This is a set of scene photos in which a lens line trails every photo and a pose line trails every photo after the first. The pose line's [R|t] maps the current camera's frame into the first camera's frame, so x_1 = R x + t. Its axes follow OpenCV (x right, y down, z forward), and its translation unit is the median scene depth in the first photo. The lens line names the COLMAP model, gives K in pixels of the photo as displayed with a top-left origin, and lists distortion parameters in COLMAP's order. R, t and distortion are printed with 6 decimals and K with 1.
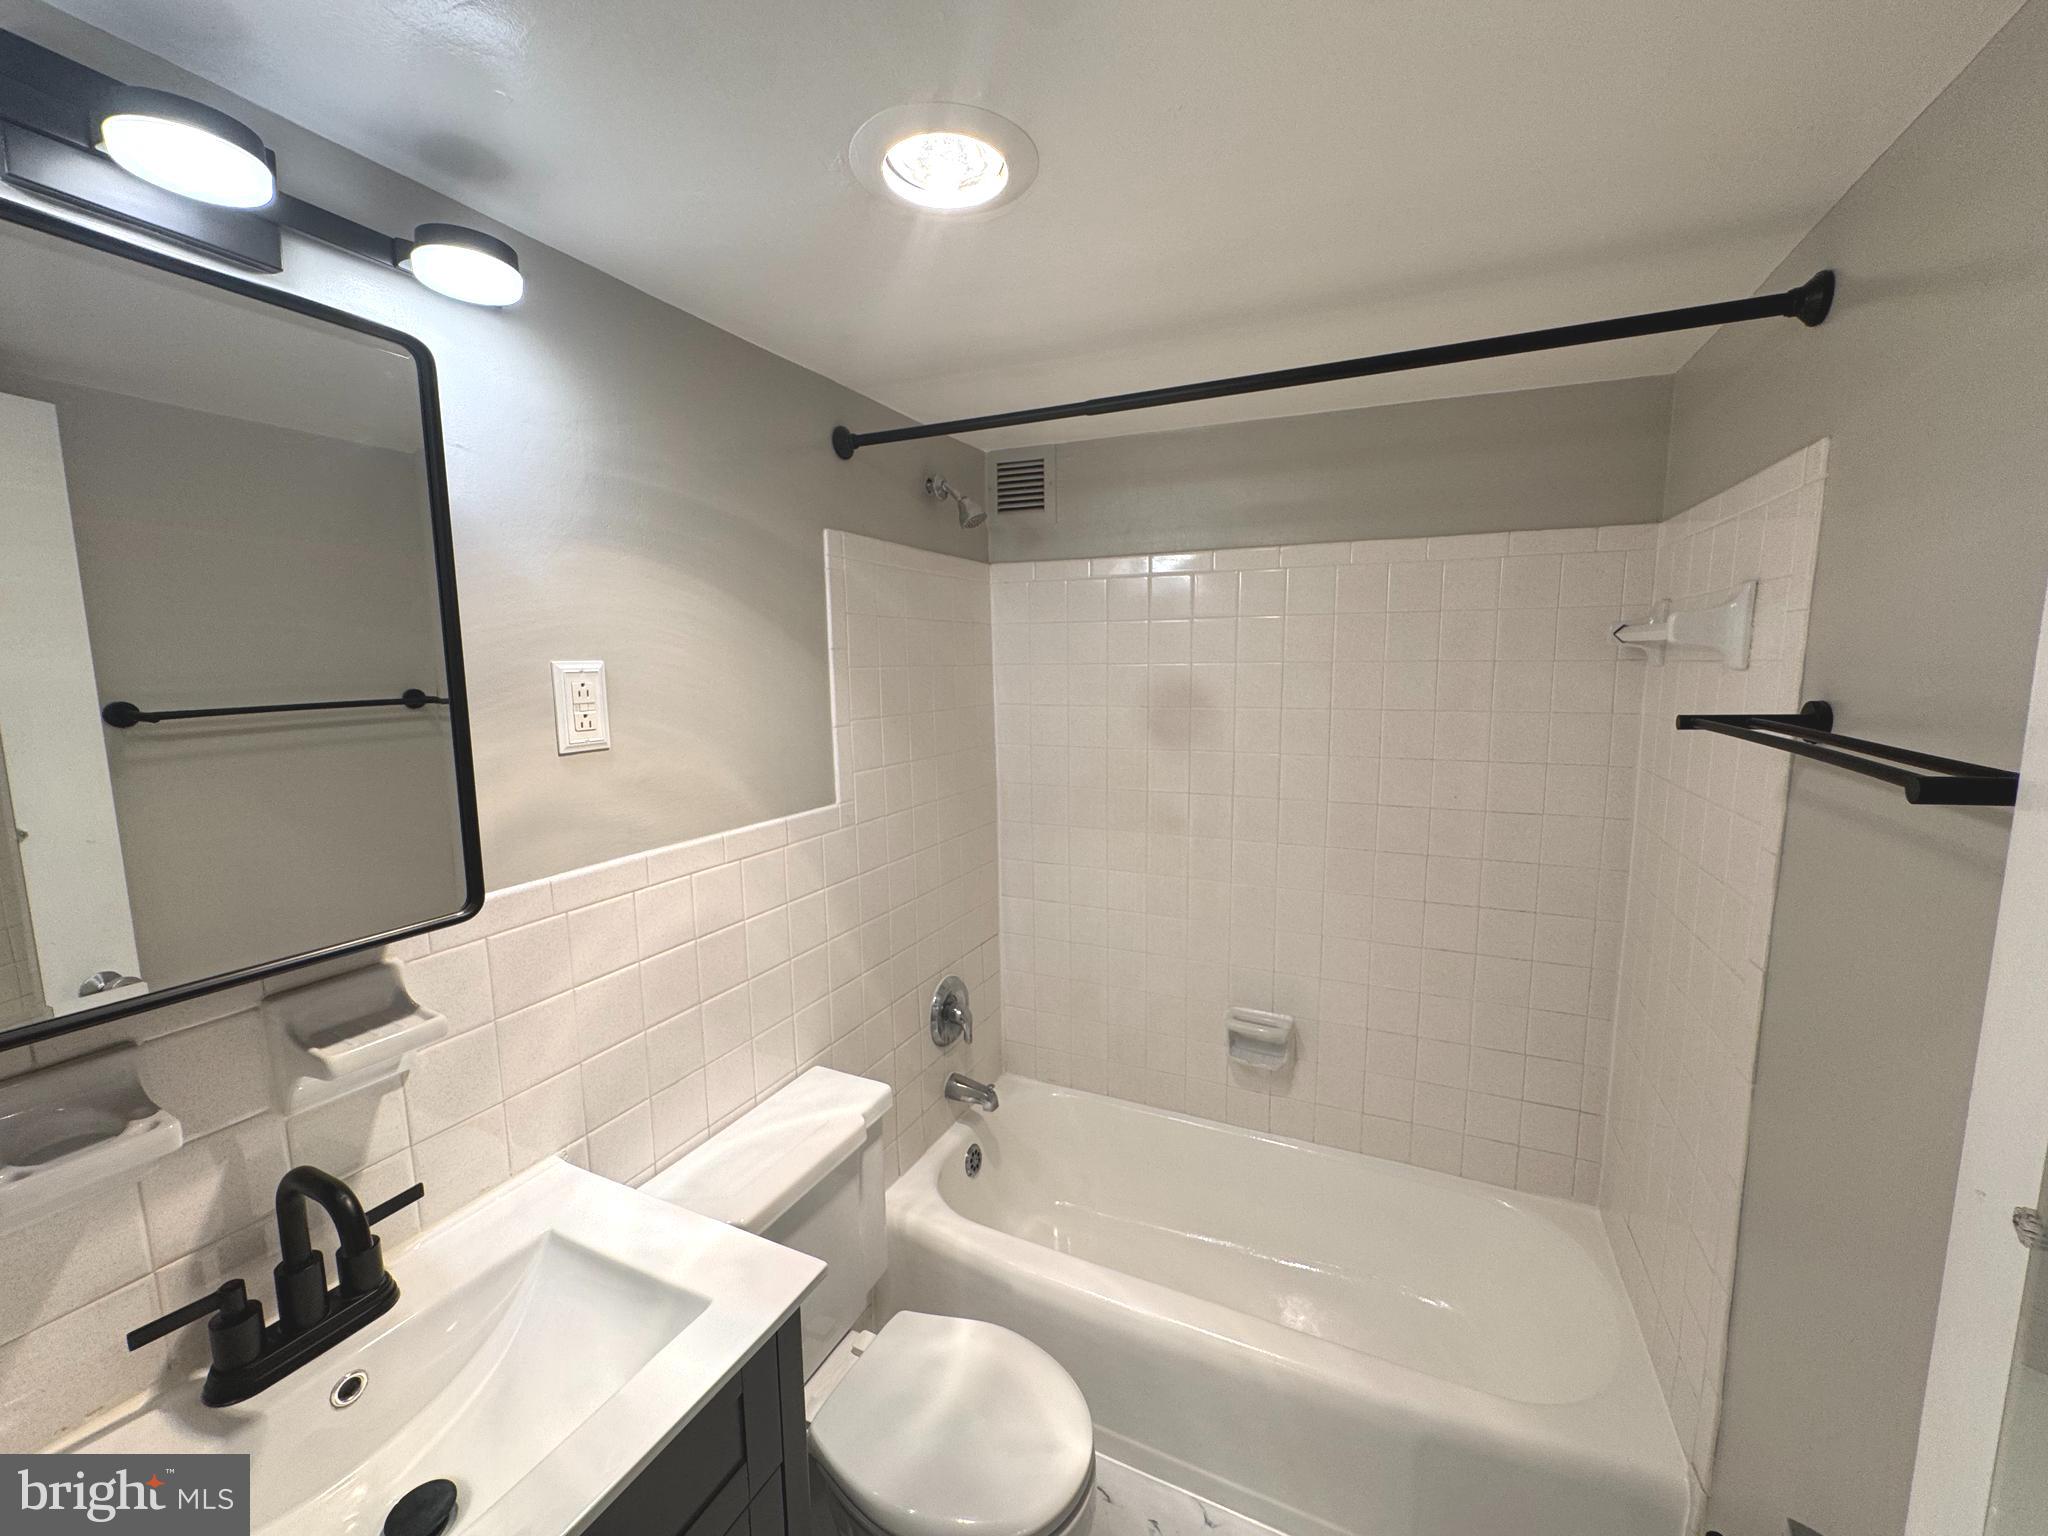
lens RADIAL K [[820.8, 0, 1022.1], [0, 820.8, 770.7], [0, 0, 1]] dist [-0.013730, 0.000836]
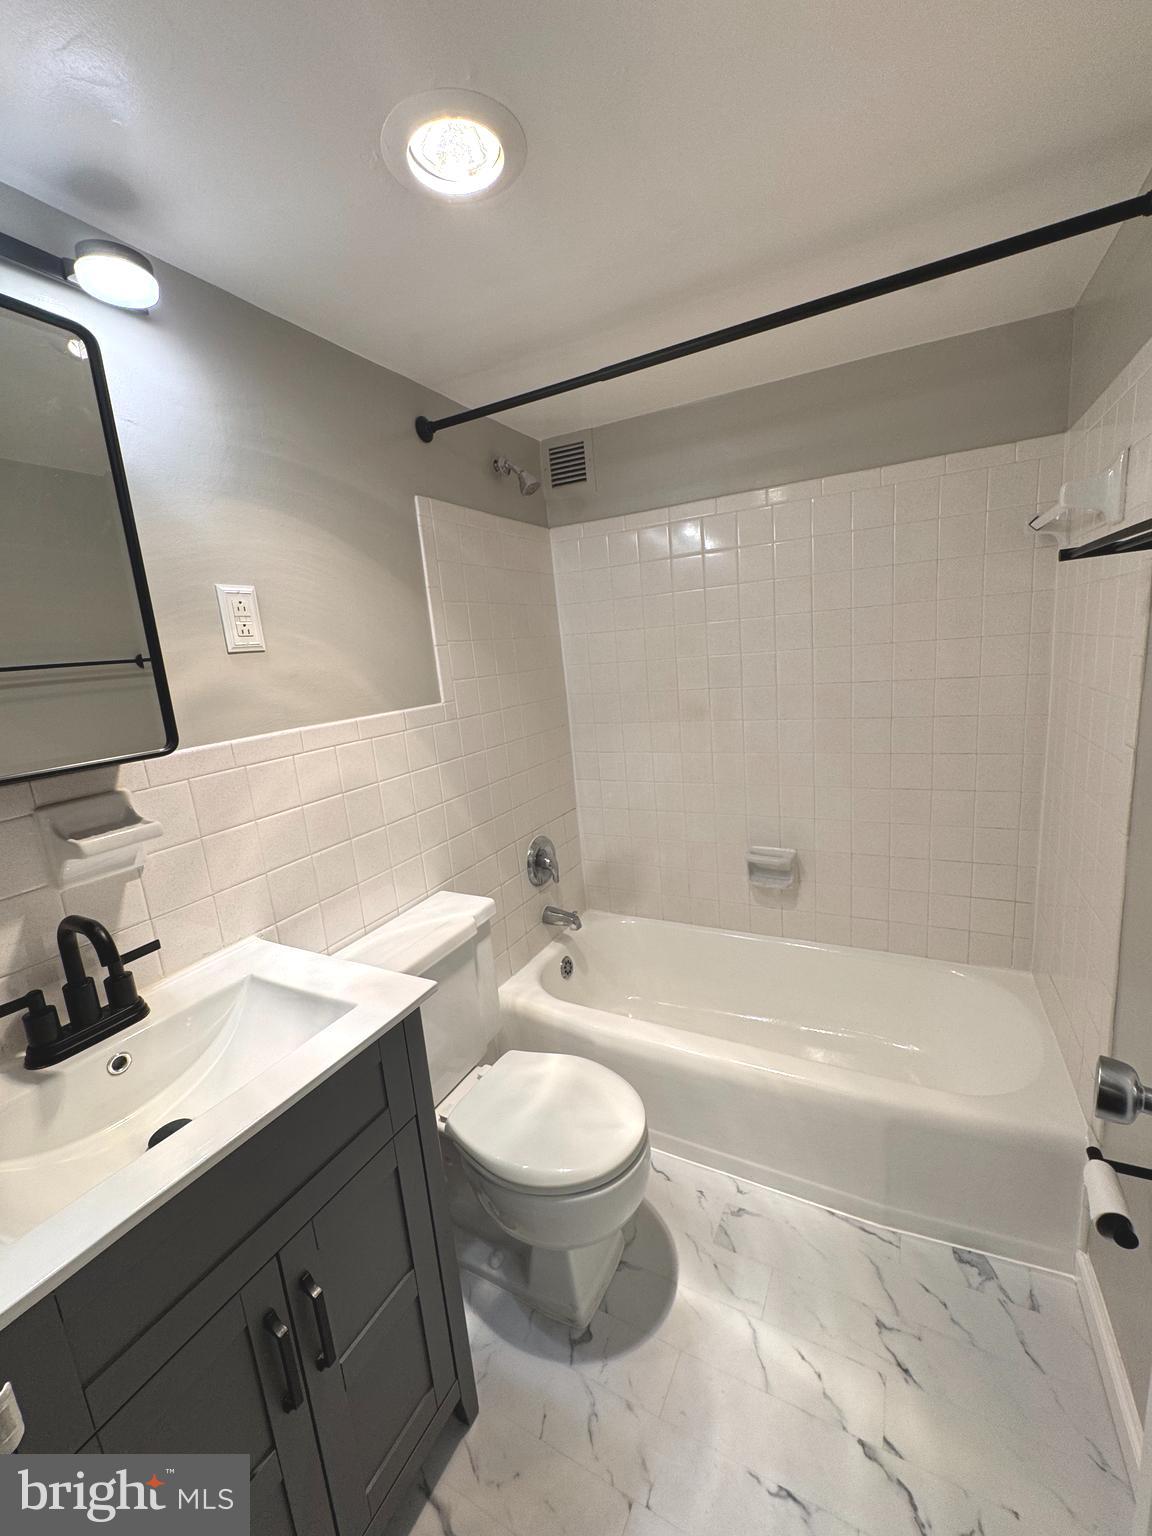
lens RADIAL K [[615.6, 0, 573.5], [0, 615.6, 767.4], [0, 0, 1]] dist [-0.013730, 0.000836]
pose [[0.996252, -0.063791, -0.058421, 0.060151], [0.067571, 0.995583, 0.065183, 0.127092], [0.054005, -0.068886, 0.996162, -0.019997]]
